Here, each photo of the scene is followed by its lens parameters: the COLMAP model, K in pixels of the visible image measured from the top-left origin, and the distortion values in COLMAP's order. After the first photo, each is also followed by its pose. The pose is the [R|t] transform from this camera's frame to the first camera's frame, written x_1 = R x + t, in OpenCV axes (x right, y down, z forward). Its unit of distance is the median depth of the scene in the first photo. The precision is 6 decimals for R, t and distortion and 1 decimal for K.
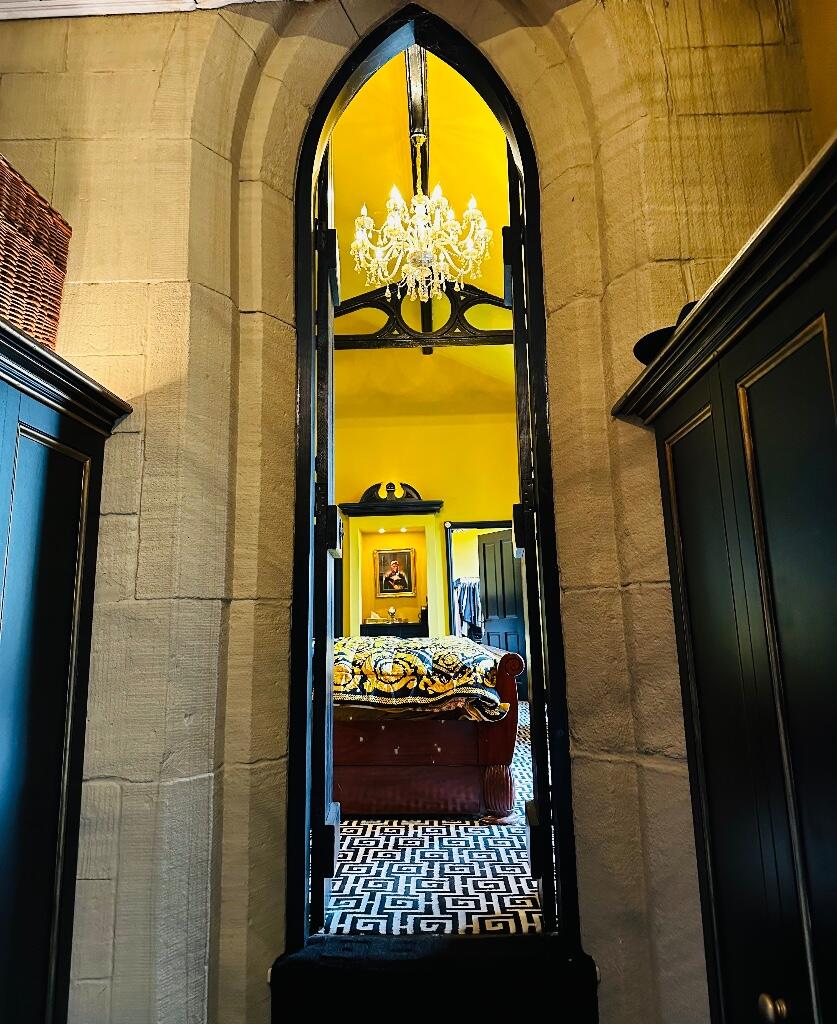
lens RADIAL K [[760.8, 0, 418.0], [0, 760.8, 511.6], [0, 0, 1]] dist [-0.000168, -0.000022]
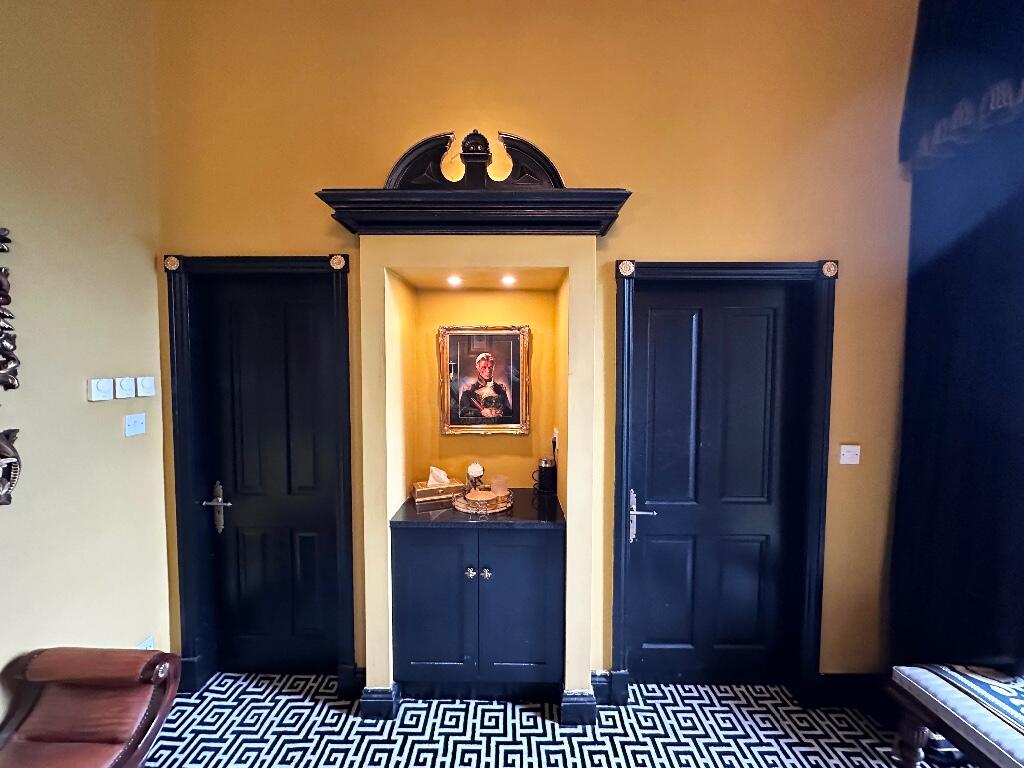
lens RADIAL K [[412.8, 0, 512.8], [0, 412.8, 385.4], [0, 0, 1]] dist [-0.010916, 0.003270]
pose [[0.999266, 0.029507, 0.024412, -0.020024], [-0.033686, 0.980457, 0.193827, 0.035716], [-0.018215, -0.194507, 0.980732, 0.773201]]
